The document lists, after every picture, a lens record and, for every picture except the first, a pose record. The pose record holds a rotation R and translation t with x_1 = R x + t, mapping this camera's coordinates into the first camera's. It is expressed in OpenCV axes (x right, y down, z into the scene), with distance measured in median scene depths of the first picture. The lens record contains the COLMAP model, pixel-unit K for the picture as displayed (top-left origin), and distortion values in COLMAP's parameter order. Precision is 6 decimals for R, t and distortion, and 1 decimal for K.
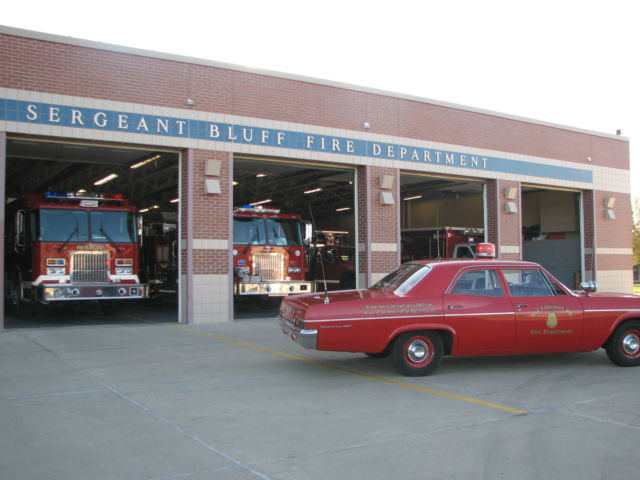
lens RADIAL K [[682.4, 0, 324.4], [0, 682.4, 237.1], [0, 0, 1]] dist [-0.083135, 0.000000]
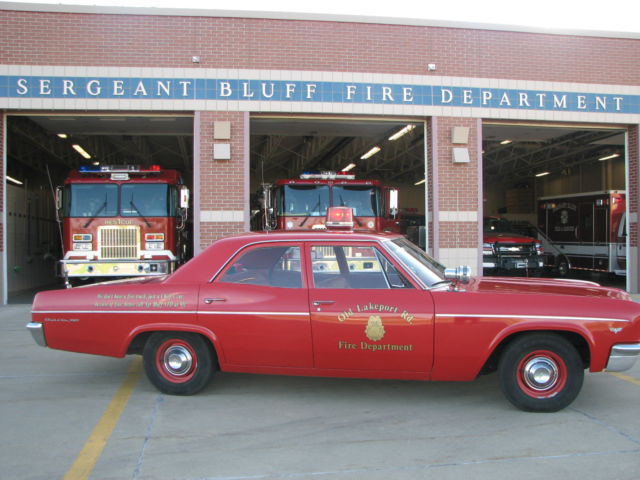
lens RADIAL K [[682.4, 0, 324.5], [0, 682.4, 243.0], [0, 0, 1]] dist [-0.083135, 0.000000]
pose [[0.912882, -0.001061, -0.408221, 0.316699], [0.020958, 0.998800, 0.044271, 0.008545], [0.407684, -0.048970, 0.911809, 0.230835]]
